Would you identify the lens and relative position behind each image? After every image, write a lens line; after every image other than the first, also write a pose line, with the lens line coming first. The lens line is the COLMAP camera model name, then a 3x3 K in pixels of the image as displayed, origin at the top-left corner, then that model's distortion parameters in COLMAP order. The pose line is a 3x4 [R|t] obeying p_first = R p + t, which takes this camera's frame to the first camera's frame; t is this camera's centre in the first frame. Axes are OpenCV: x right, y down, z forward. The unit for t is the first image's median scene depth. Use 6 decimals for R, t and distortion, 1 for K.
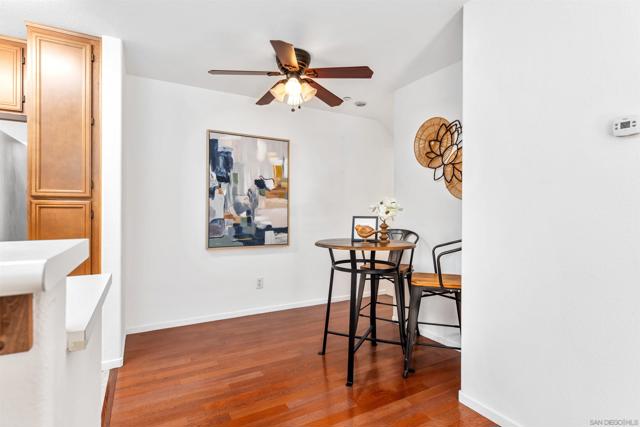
lens RADIAL K [[320.8, 0, 316.5], [0, 320.8, 212.5], [0, 0, 1]] dist [0.003022, 0.000154]
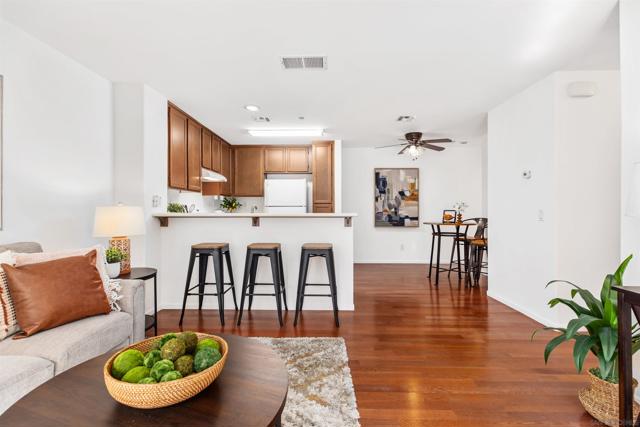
lens RADIAL K [[291.6, 0, 318.4], [0, 291.6, 207.1], [0, 0, 1]] dist [0.002888, 0.000891]
pose [[0.870618, -0.008983, -0.491878, 0.253759], [0.005098, 0.999944, -0.009239, 0.003896], [0.491934, 0.005536, 0.870615, -0.771506]]
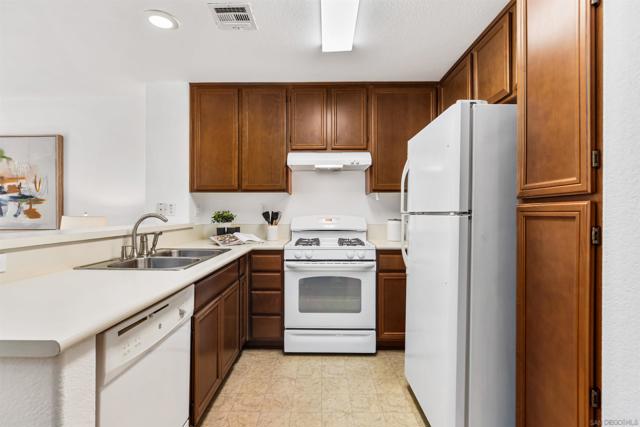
lens RADIAL K [[302.8, 0, 317.3], [0, 302.8, 212.7], [0, 0, 1]] dist [-0.004768, -0.000517]
pose [[-0.500105, -0.005013, -0.865950, -0.153422], [-0.005901, 0.999980, -0.002381, -0.014055], [0.865944, 0.003919, -0.500125, 0.632830]]
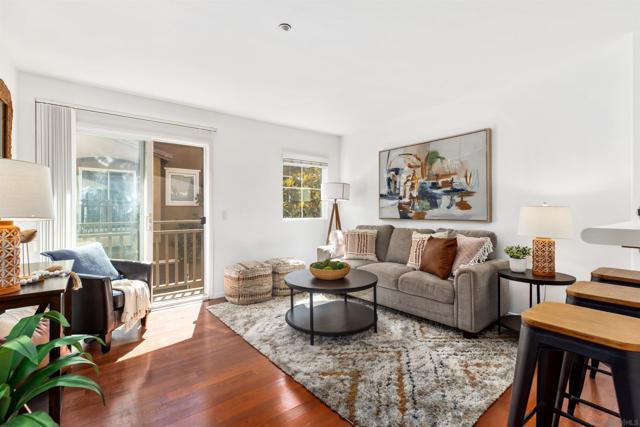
lens RADIAL K [[291.6, 0, 315.8], [0, 291.6, 211.9], [0, 0, 1]] dist [0.002888, 0.000891]
pose [[-0.989319, -0.002734, -0.145743, 0.127159], [-0.003893, 0.999963, 0.007664, 0.008833], [0.145716, 0.008149, -0.989293, 0.297624]]
